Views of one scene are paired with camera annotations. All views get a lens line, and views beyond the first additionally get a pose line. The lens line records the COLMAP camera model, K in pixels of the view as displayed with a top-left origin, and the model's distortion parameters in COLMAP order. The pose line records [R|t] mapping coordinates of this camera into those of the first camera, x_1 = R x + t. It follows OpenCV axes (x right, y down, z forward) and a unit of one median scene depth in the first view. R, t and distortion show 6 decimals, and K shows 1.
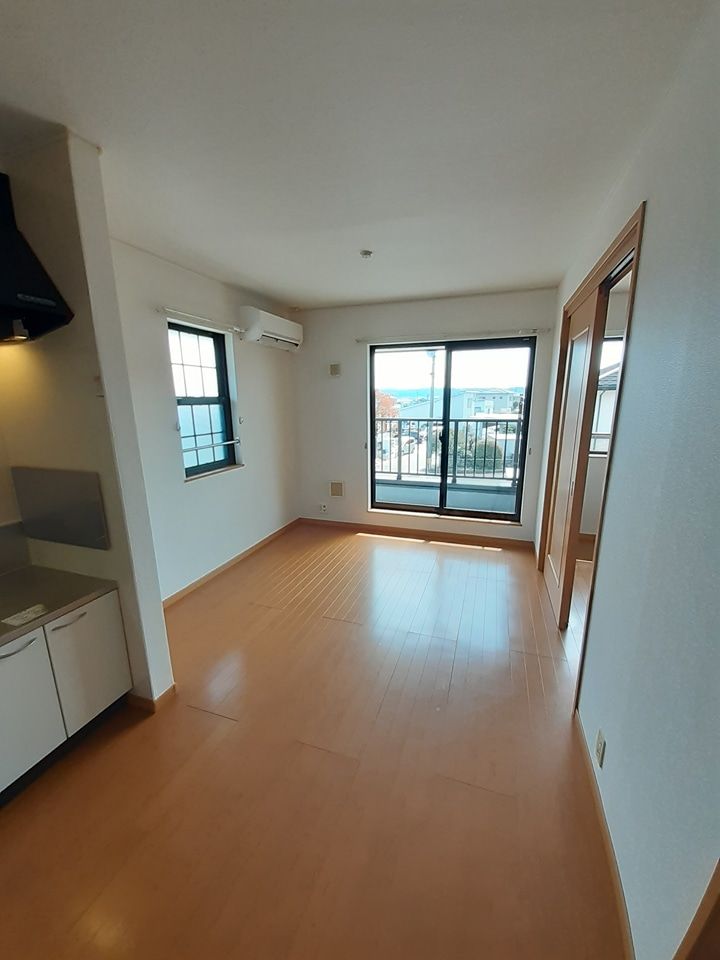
lens RADIAL K [[381.9, 0, 362.2], [0, 381.9, 486.4], [0, 0, 1]] dist [0.000808, -0.010557]
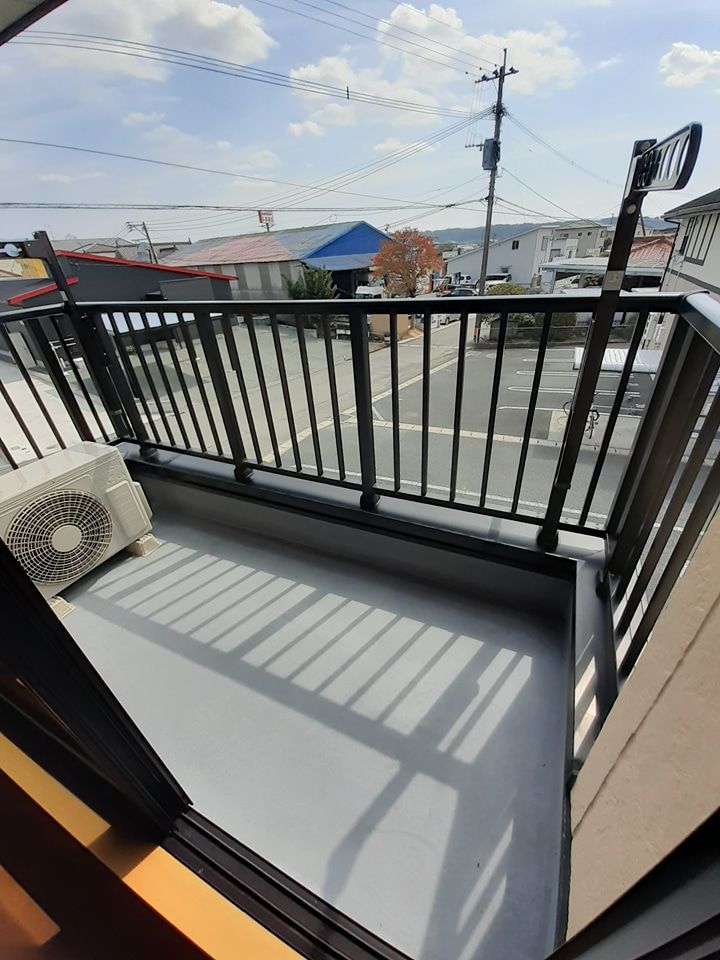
lens RADIAL K [[381.9, 0, 362.2], [0, 381.9, 486.4], [0, 0, 1]] dist [0.000808, -0.010557]
pose [[0.991985, 0.009180, -0.126019, 0.122732], [0.032227, 0.945988, 0.322595, -0.130017], [0.122174, -0.324071, 0.938110, 0.645142]]
